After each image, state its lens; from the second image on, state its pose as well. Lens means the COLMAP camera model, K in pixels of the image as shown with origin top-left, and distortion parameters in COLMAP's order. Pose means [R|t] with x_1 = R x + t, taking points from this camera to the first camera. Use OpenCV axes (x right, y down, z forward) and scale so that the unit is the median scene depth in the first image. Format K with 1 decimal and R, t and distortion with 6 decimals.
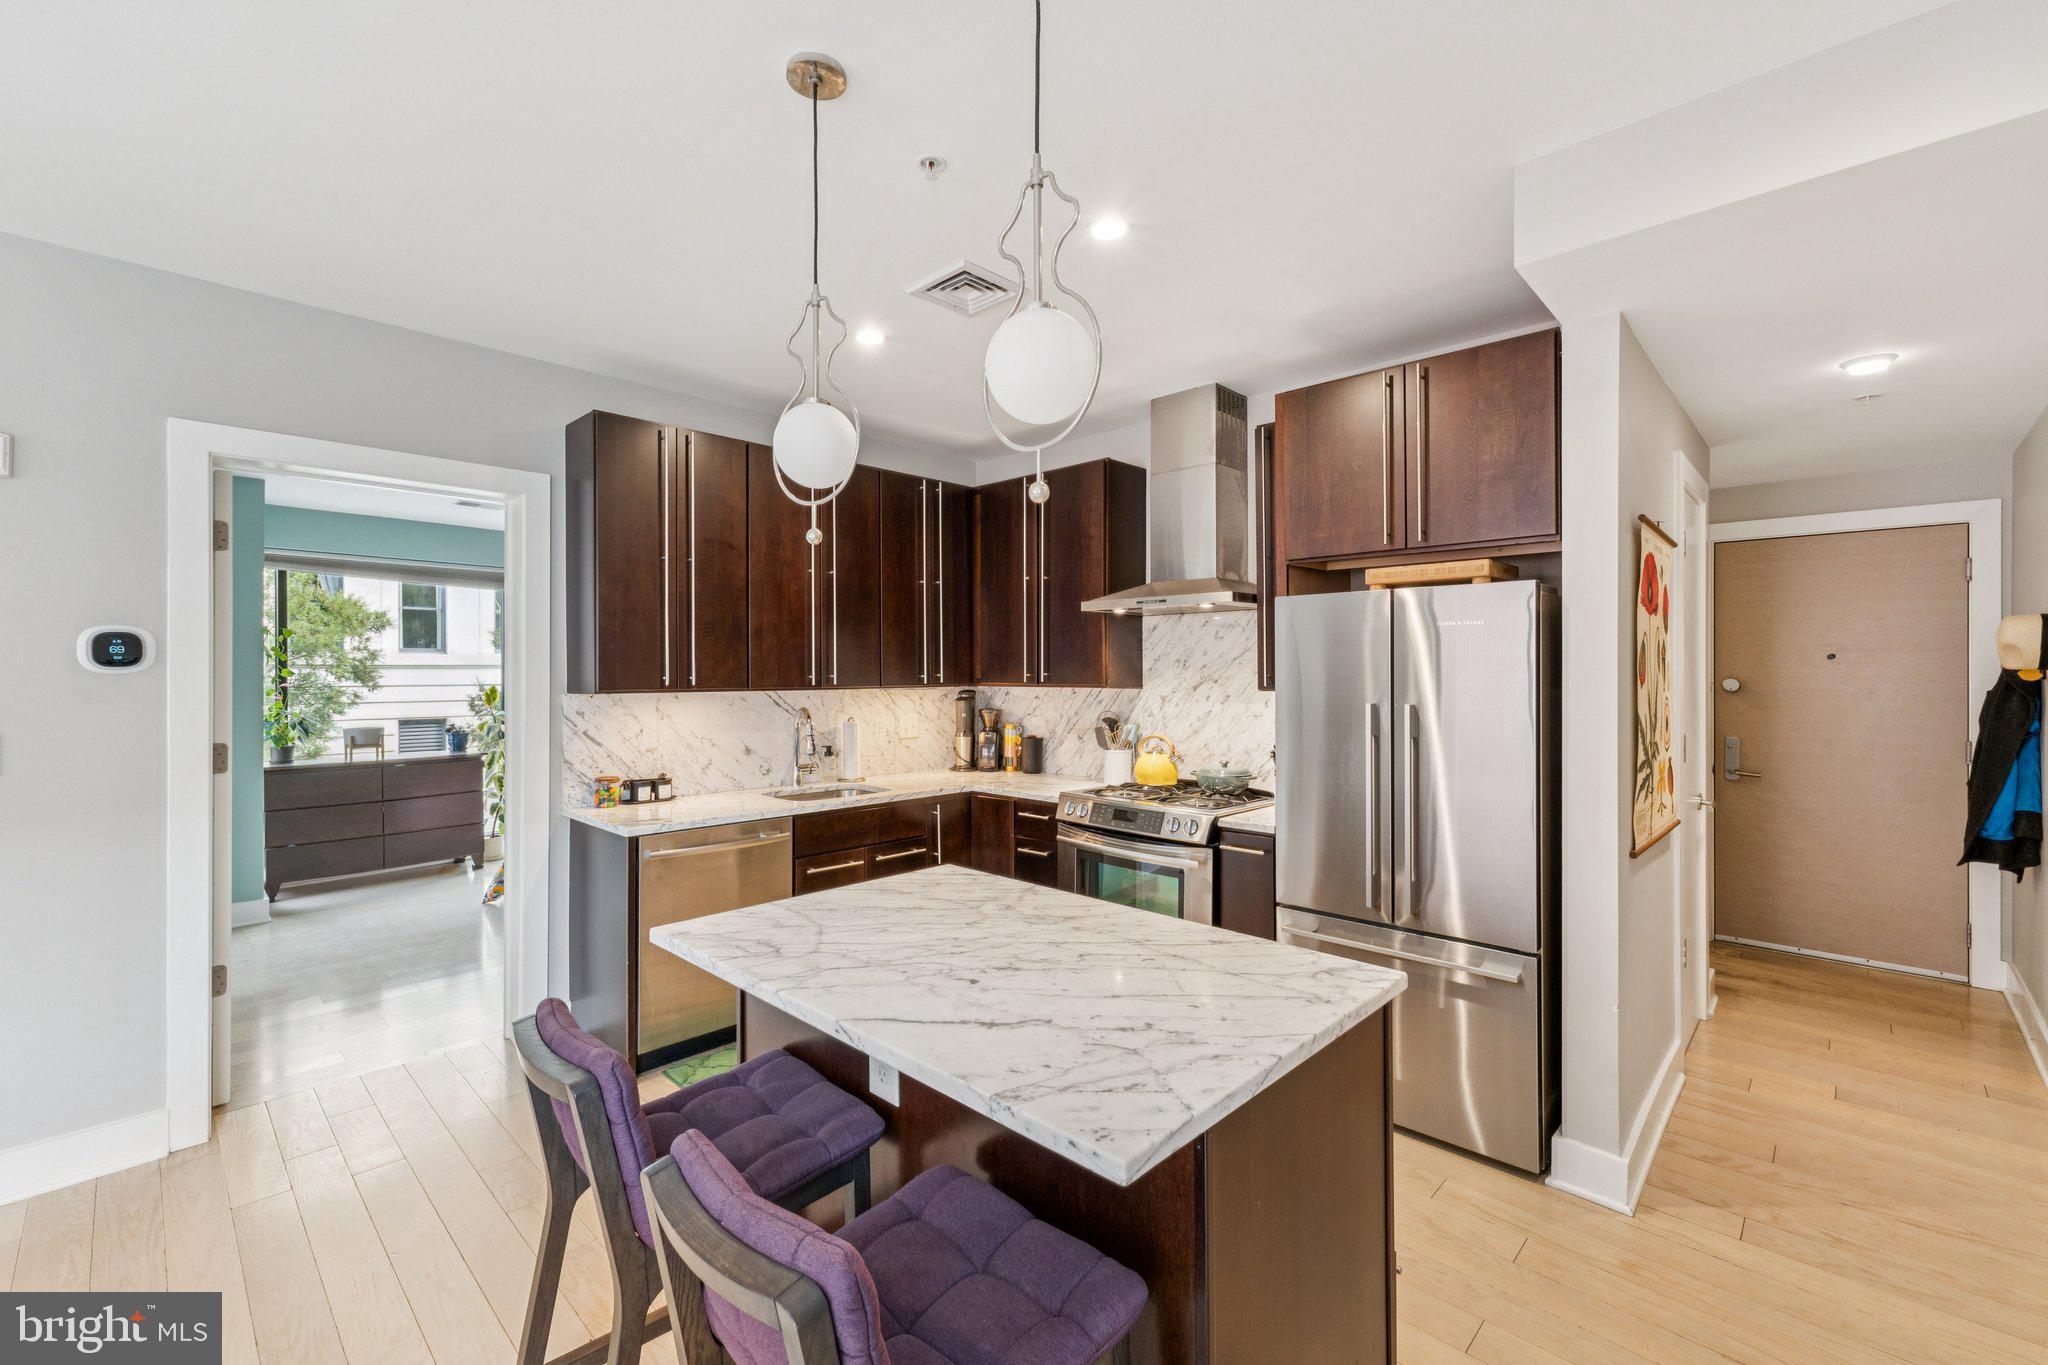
lens RADIAL K [[863.3, 0, 1025.5], [0, 863.3, 667.8], [0, 0, 1]] dist [0.005372, -0.000260]
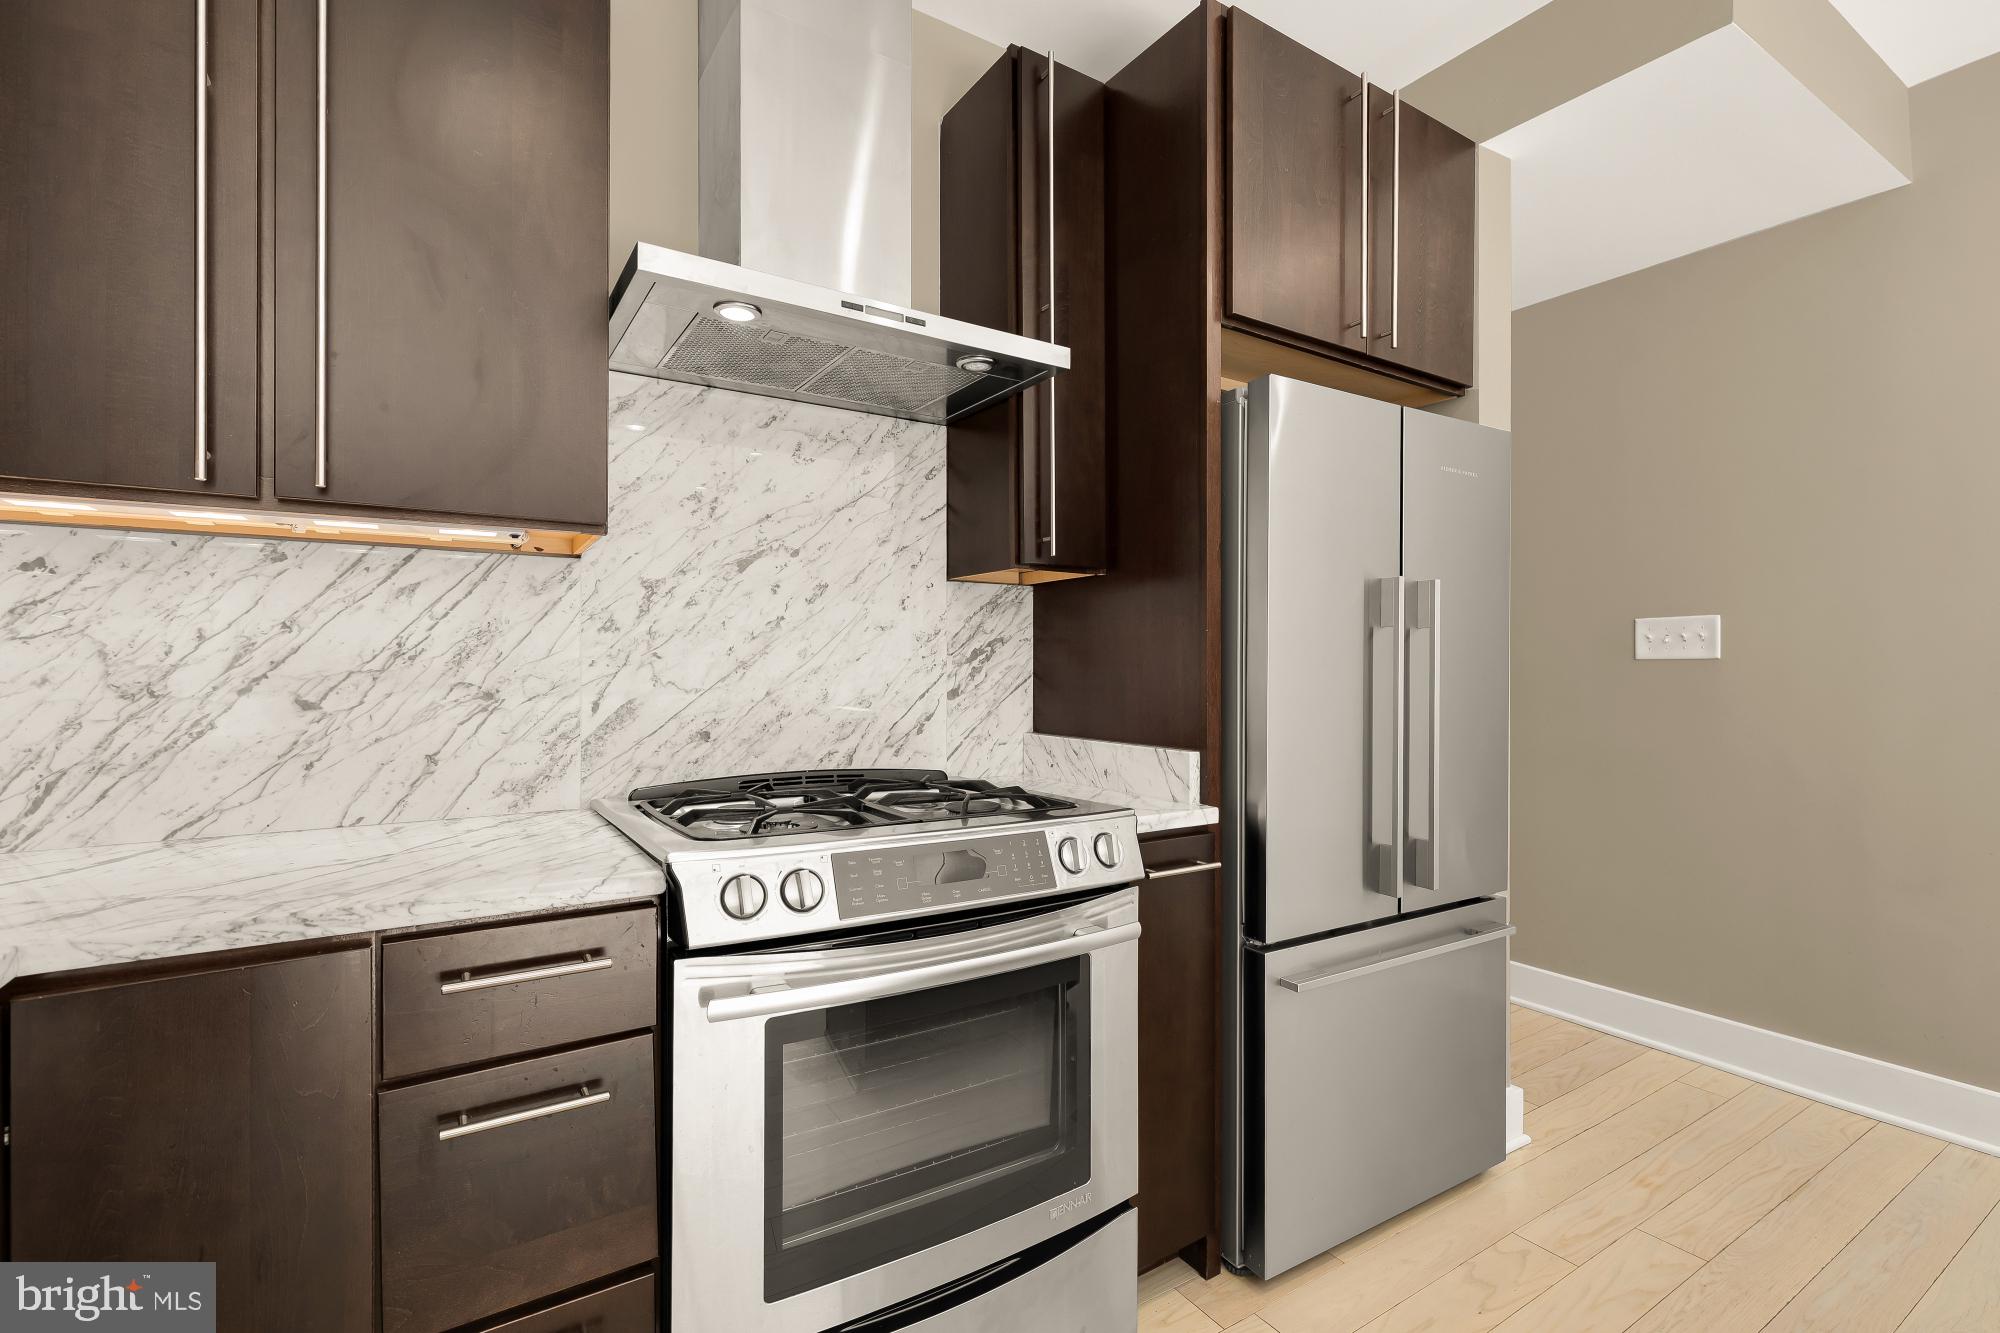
lens RADIAL K [[897.4, 0, 1000.0], [0, 897.4, 666.5], [0, 0, 1]] dist [0.002230, -0.000526]
pose [[0.233721, 0.002506, 0.972301, -0.234780], [-0.004107, 0.999990, -0.001590, 0.082438], [-0.972295, -0.003622, 0.233729, 0.846123]]
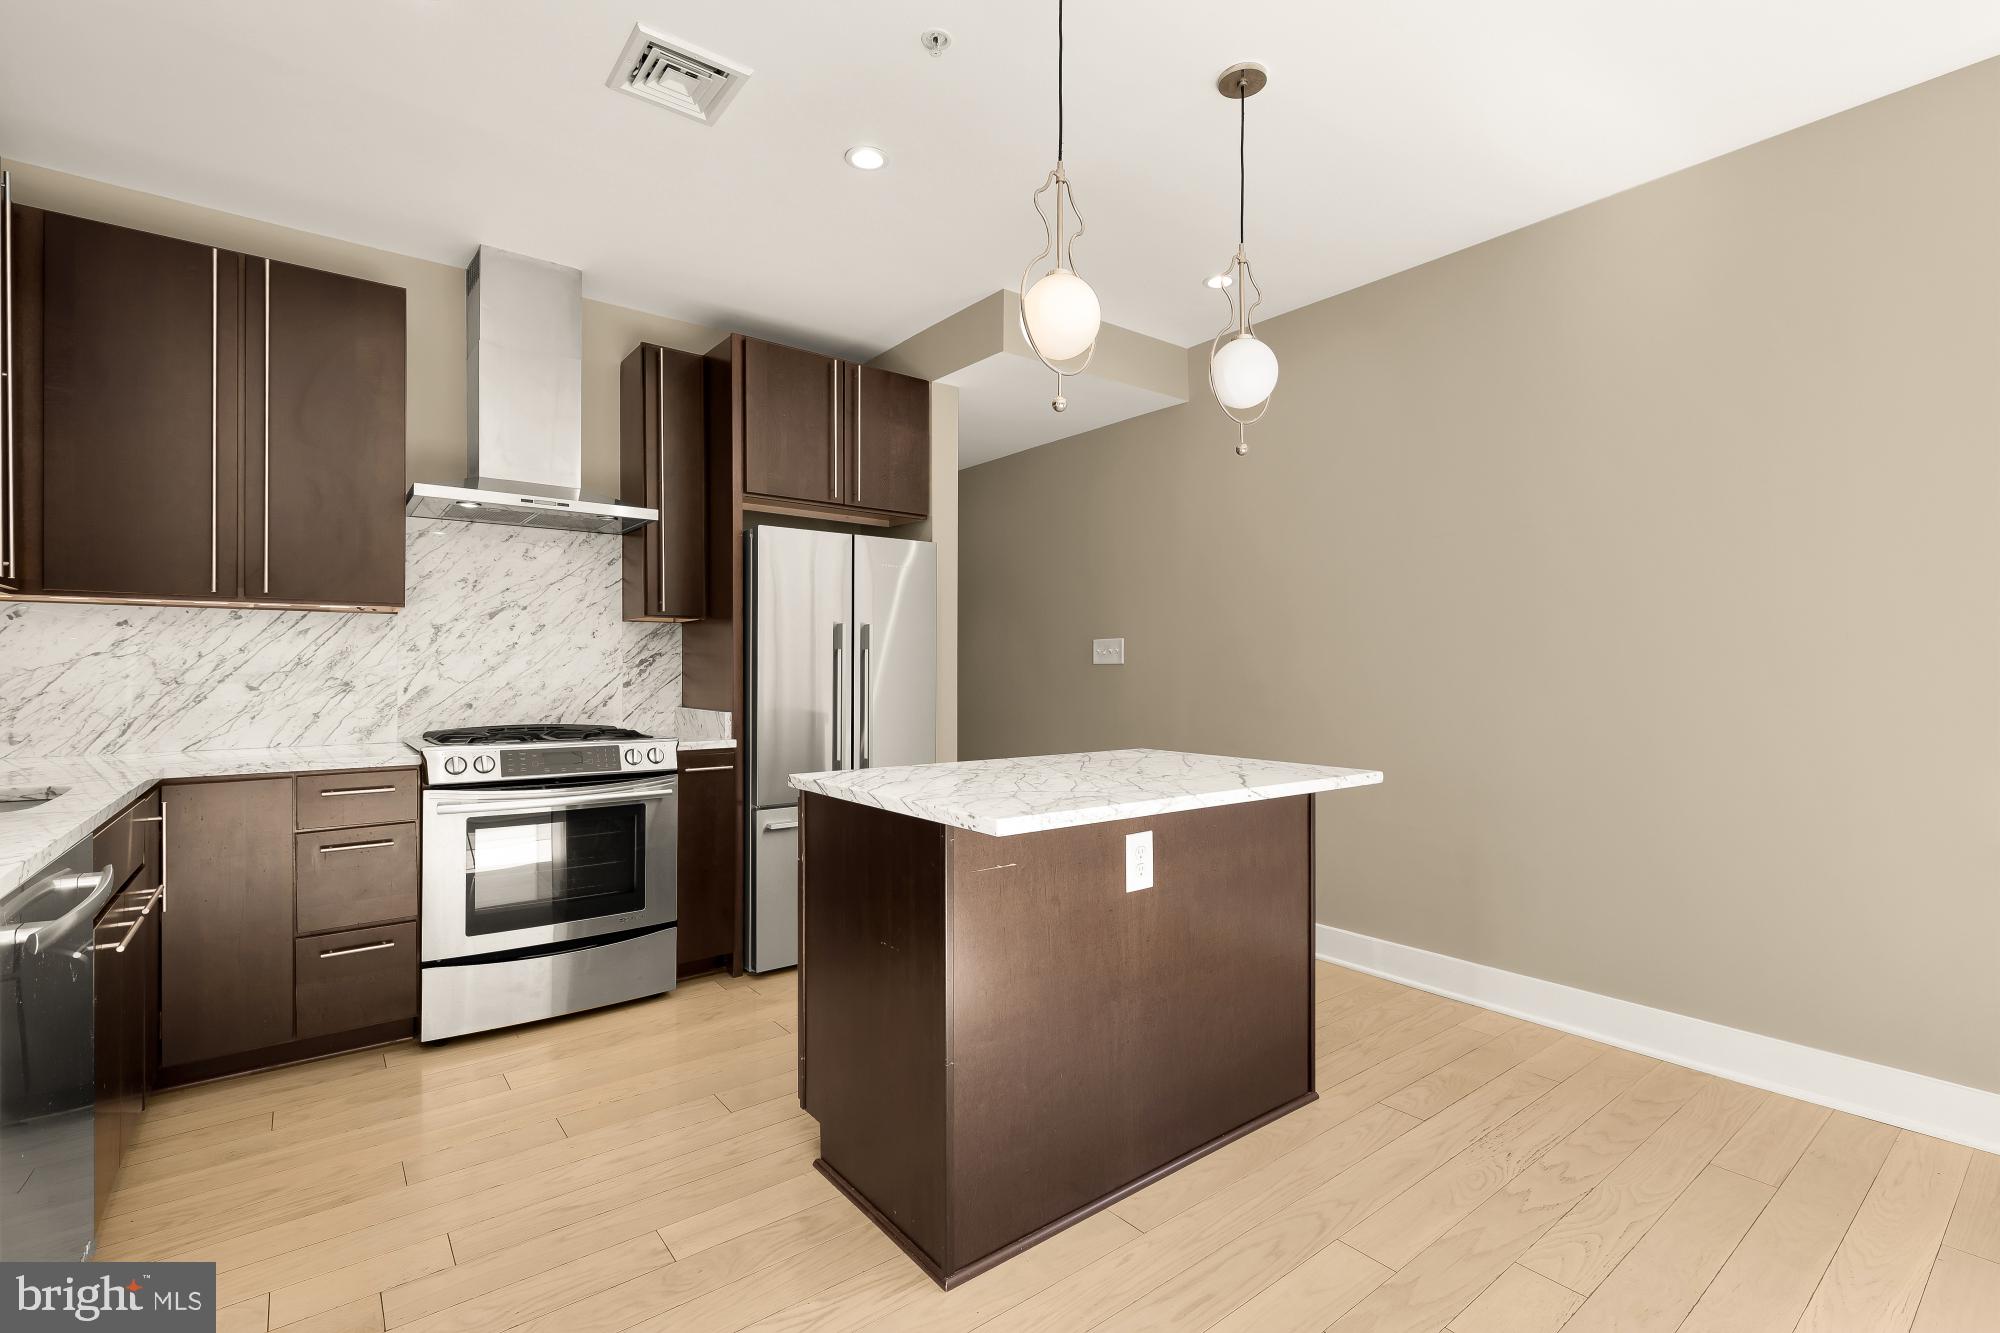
lens RADIAL K [[892.9, 0, 1003.4], [0, 892.9, 668.3], [0, 0, 1]] dist [0.002627, -0.000890]
pose [[0.139310, 0.000701, 0.990249, -0.634988], [-0.004634, 0.999989, -0.000056, 0.078799], [-0.990238, -0.004581, 0.139312, 0.441558]]
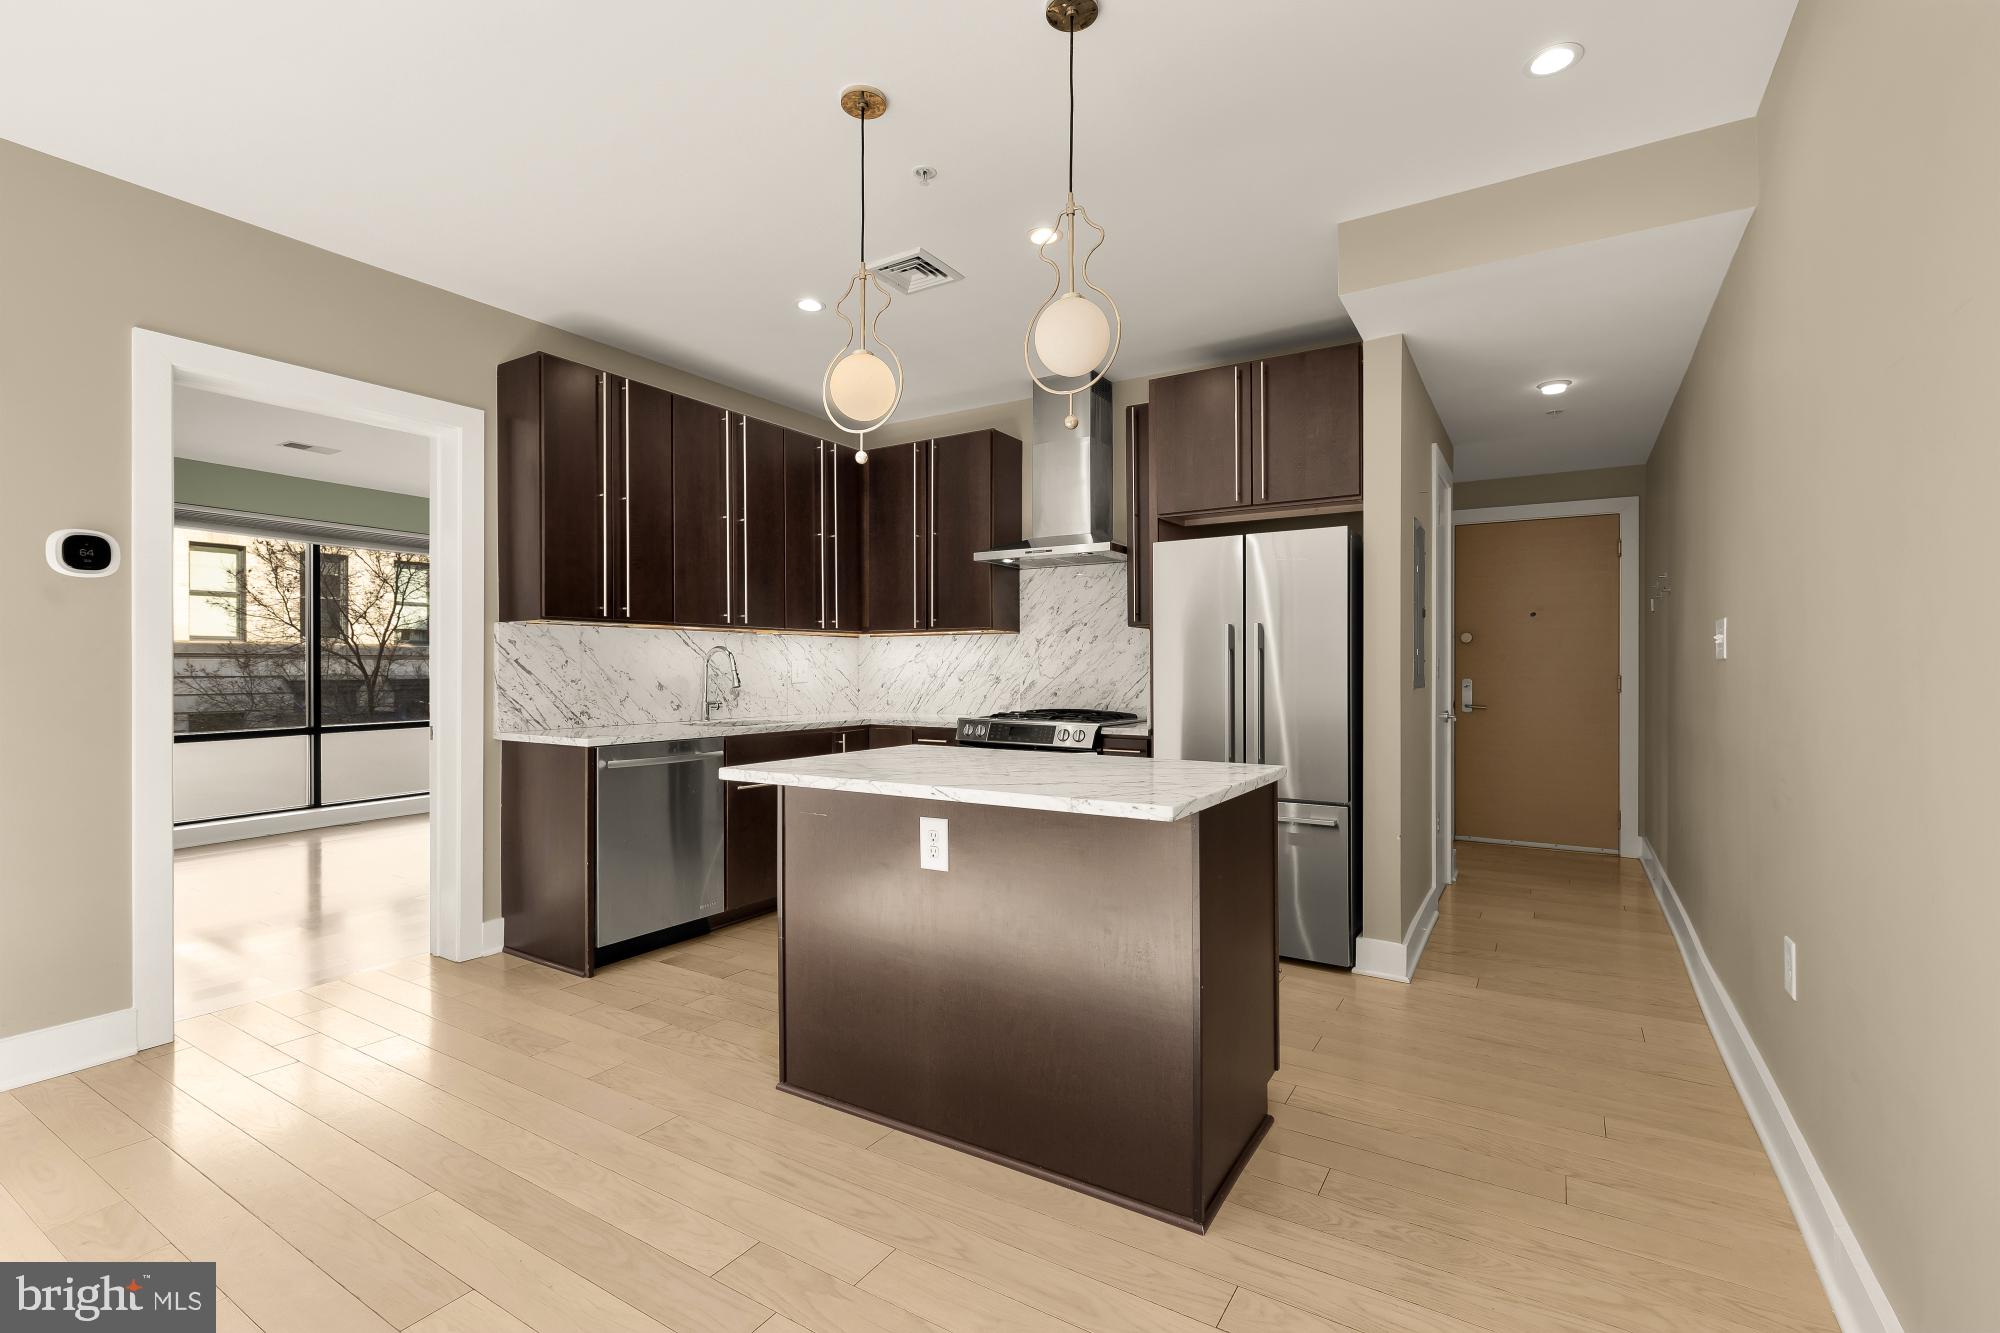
lens RADIAL K [[892.9, 0, 1003.4], [0, 892.9, 668.3], [0, 0, 1]] dist [0.002627, -0.000890]
pose [[0.977662, -0.000528, 0.210183, -0.154067], [0.000037, 0.999997, 0.002337, 0.078092], [-0.210183, -0.002277, 0.977659, -0.171181]]
